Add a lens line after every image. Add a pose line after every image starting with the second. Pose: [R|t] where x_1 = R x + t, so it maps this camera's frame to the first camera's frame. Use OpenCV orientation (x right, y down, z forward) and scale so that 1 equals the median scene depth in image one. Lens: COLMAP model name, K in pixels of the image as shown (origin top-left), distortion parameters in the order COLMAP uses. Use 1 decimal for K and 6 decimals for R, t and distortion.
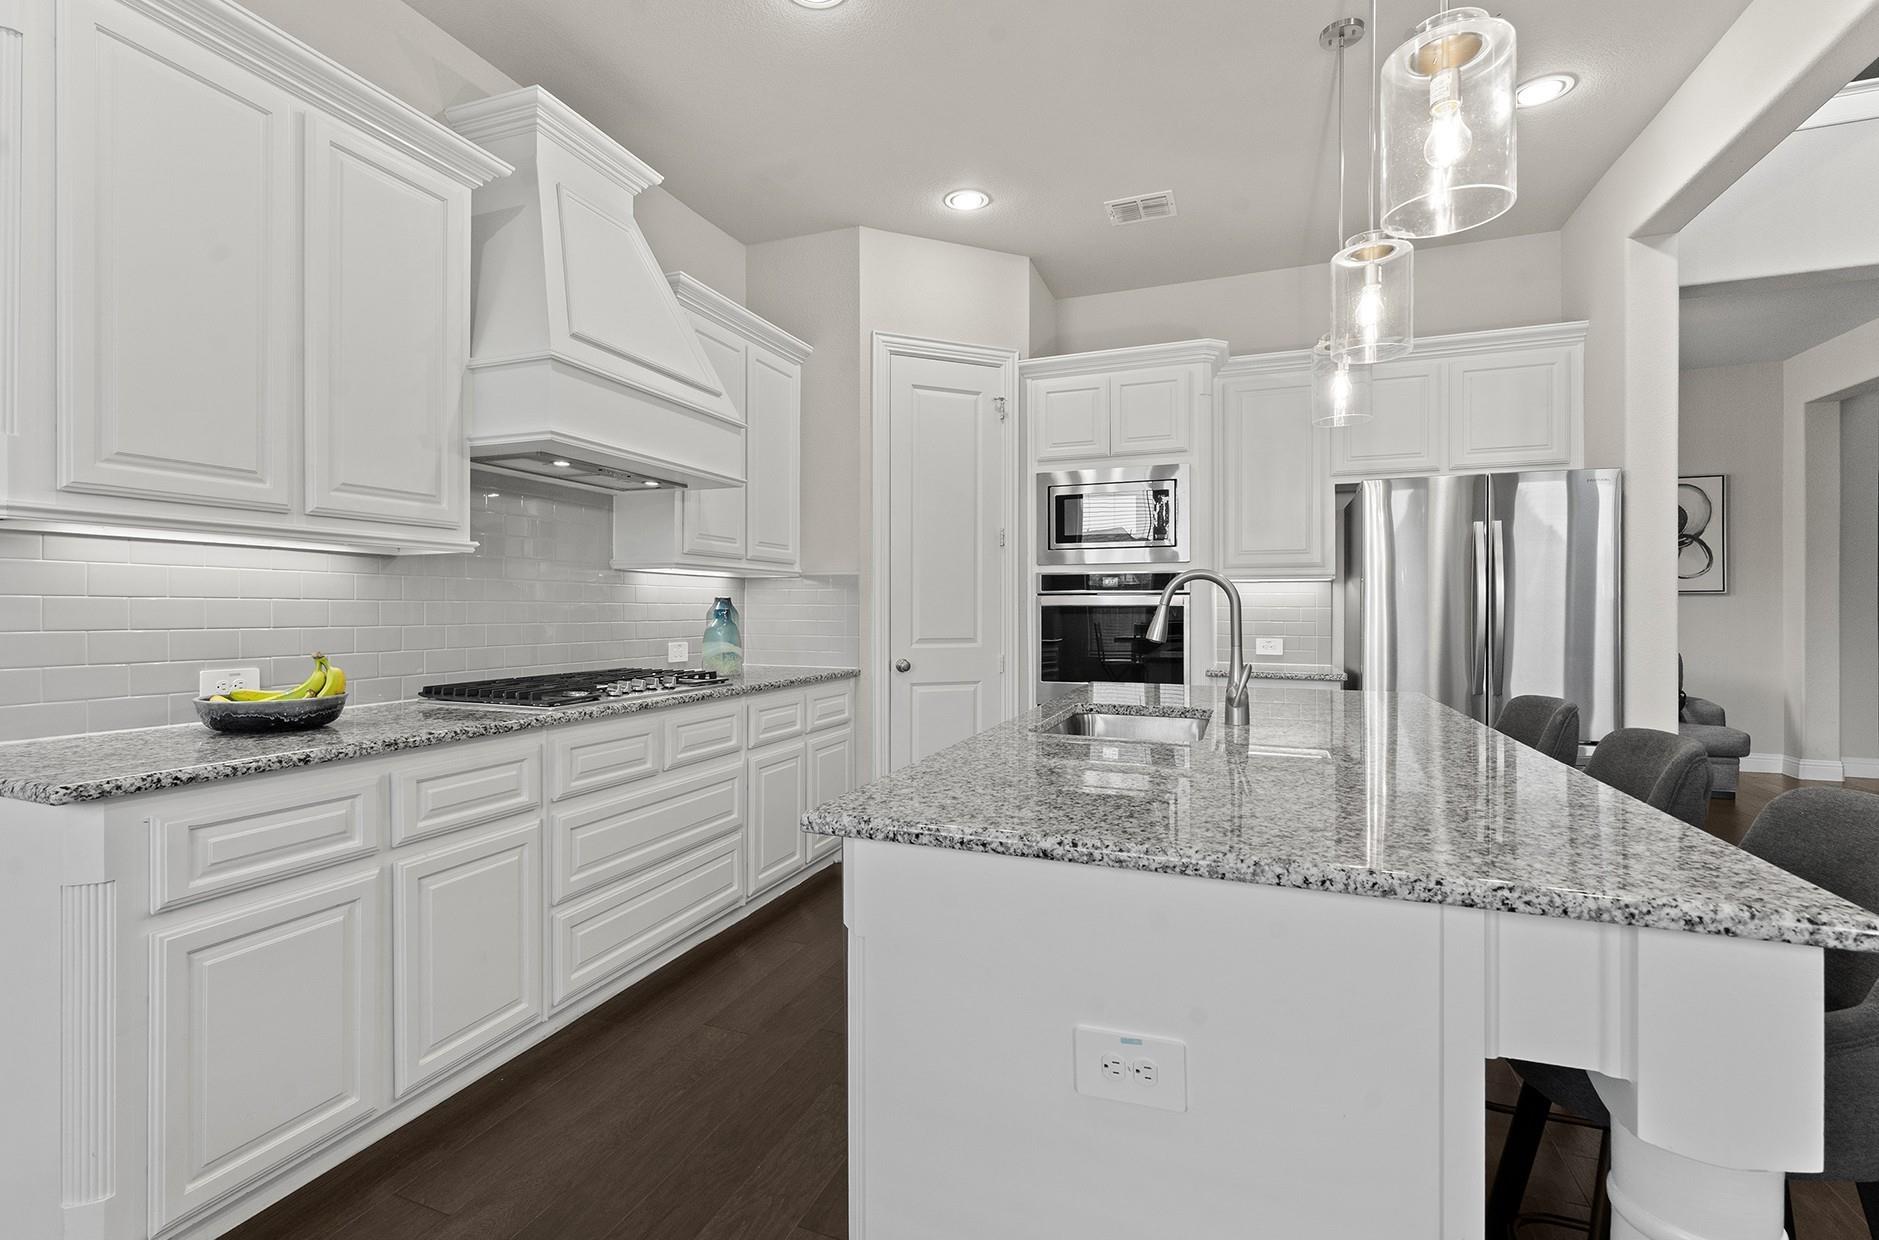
lens RADIAL K [[873.5, 0, 936.3], [0, 873.5, 609.1], [0, 0, 1]] dist [0.002139, -0.000027]
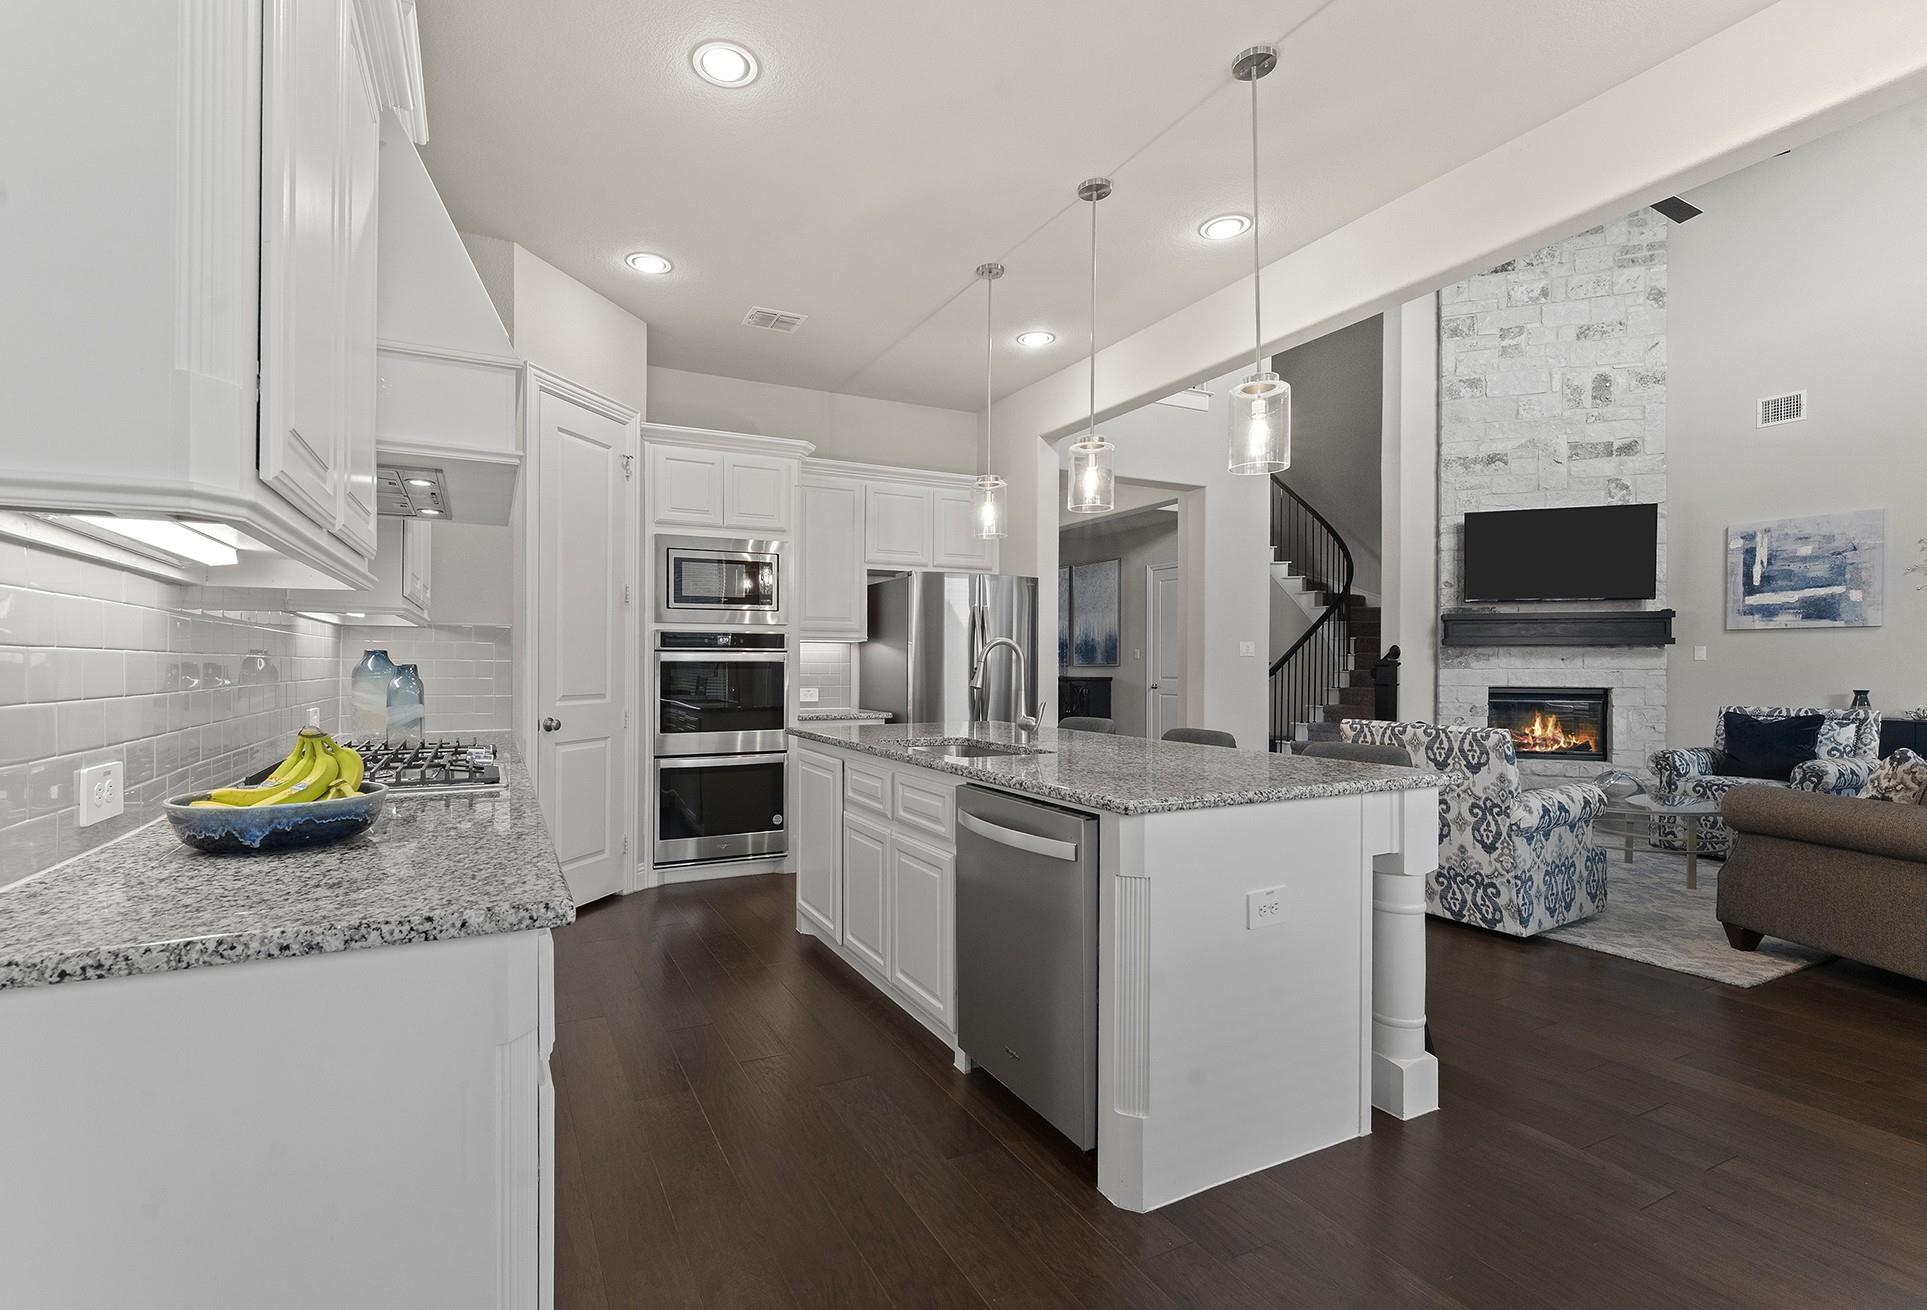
lens RADIAL K [[830.4, 0, 957.2], [0, 830.4, 664.7], [0, 0, 1]] dist [-0.000253, 0.000027]
pose [[0.661968, 0.000354, 0.749532, -0.393646], [-0.001607, 0.999998, 0.000946, -0.001285], [-0.749530, -0.001831, 0.661968, 0.077095]]
